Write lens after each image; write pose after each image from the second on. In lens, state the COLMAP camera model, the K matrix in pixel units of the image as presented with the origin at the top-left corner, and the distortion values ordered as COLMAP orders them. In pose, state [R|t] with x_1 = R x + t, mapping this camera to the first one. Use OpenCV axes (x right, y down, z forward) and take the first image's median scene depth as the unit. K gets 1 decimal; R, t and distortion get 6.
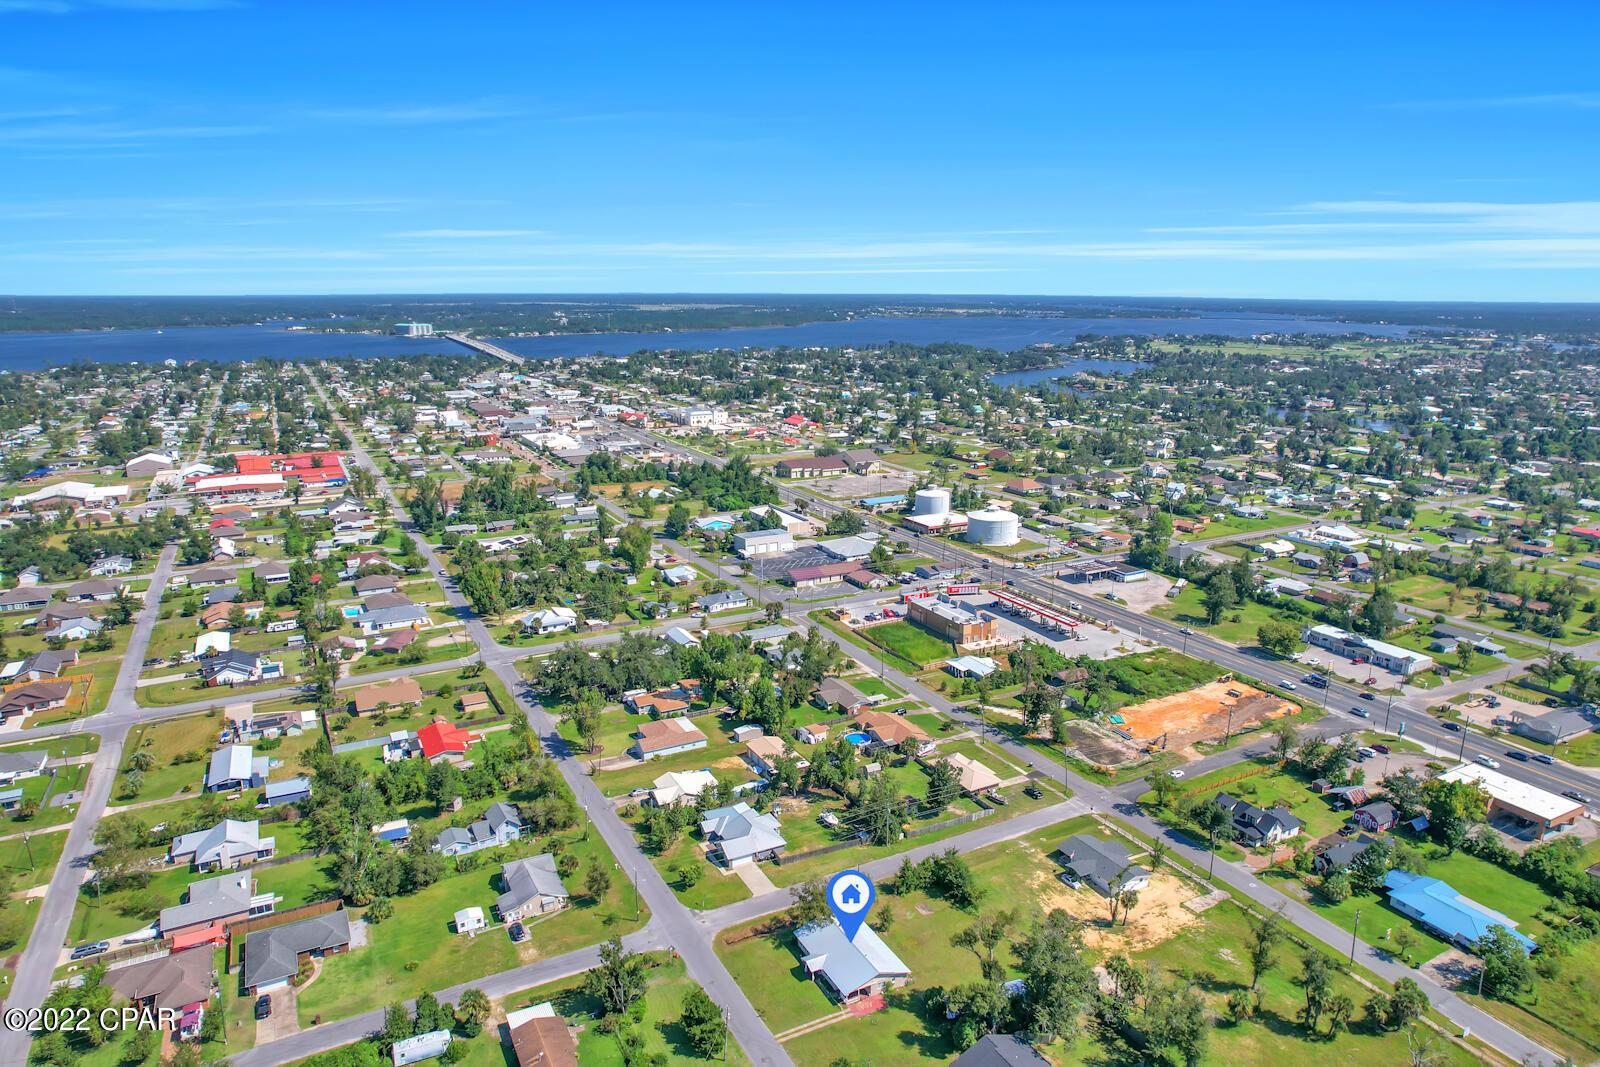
lens RADIAL K [[1021.6, 0, 808.4], [0, 1021.6, 552.8], [0, 0, 1]] dist [-0.073912, 0.069546]
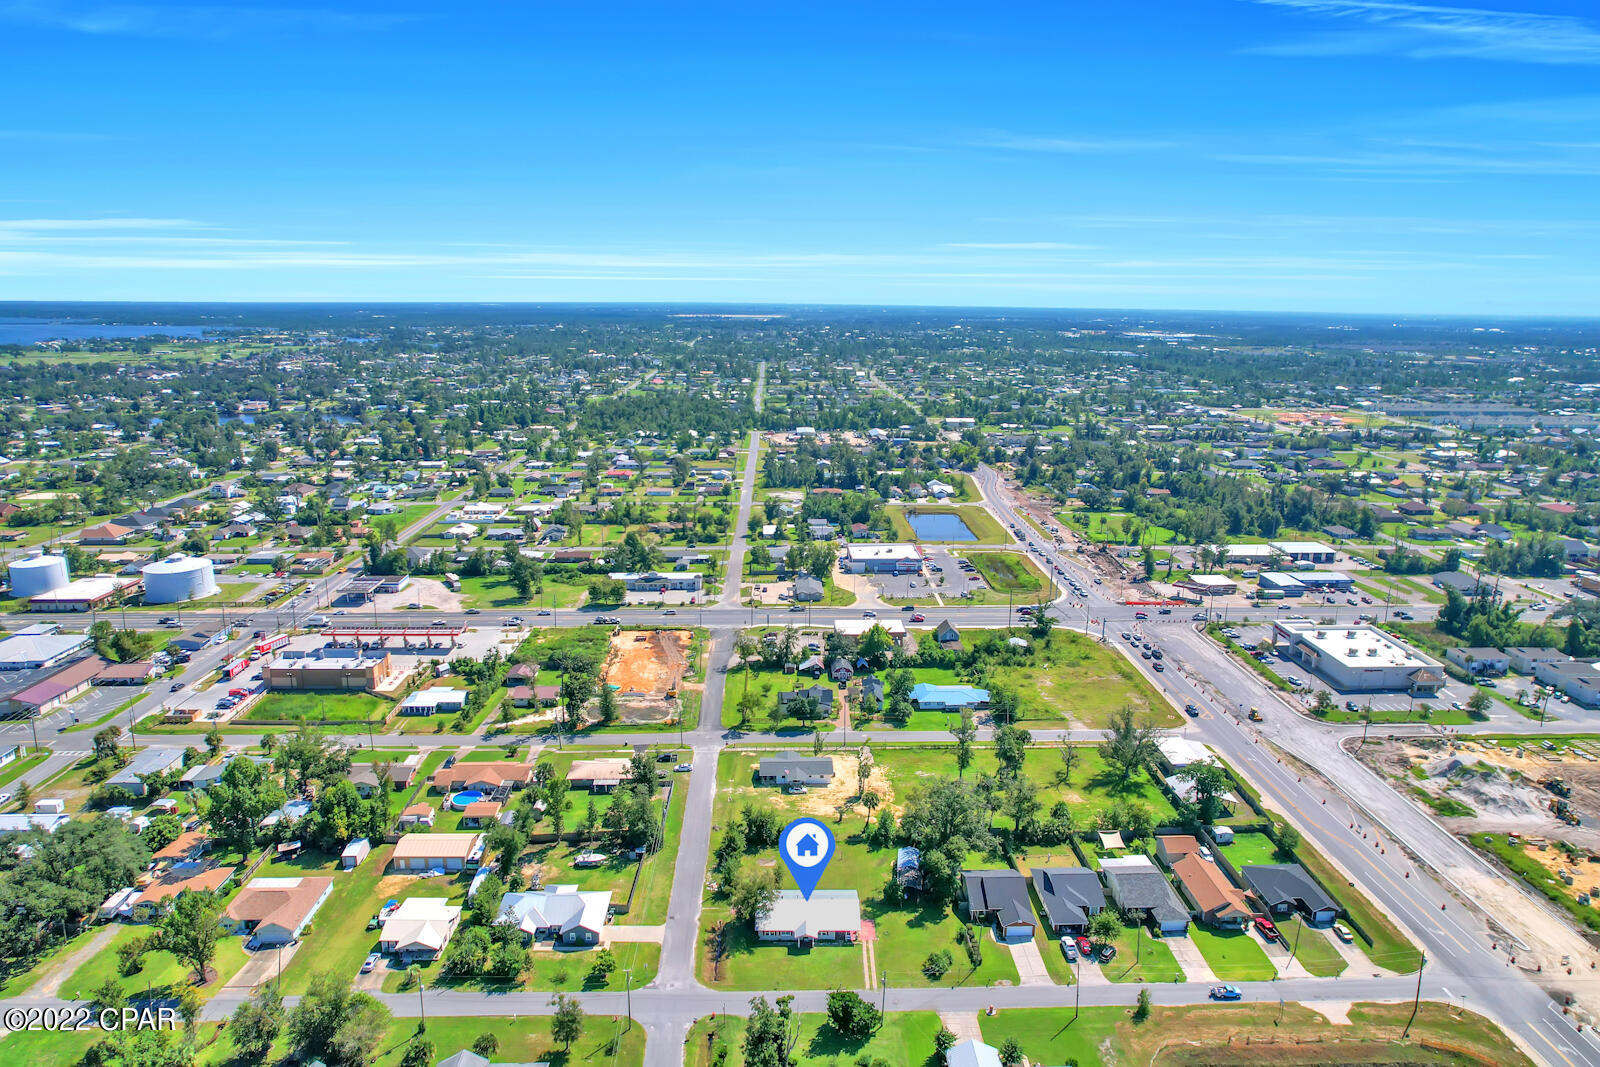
lens RADIAL K [[1021.6, 0, 808.4], [0, 1021.6, 552.8], [0, 0, 1]] dist [-0.073912, 0.069546]
pose [[0.443062, -0.219244, 0.869269, -0.473361], [0.219544, 0.966645, 0.131903, -0.066063], [-0.869193, 0.132401, 0.476417, 0.255024]]
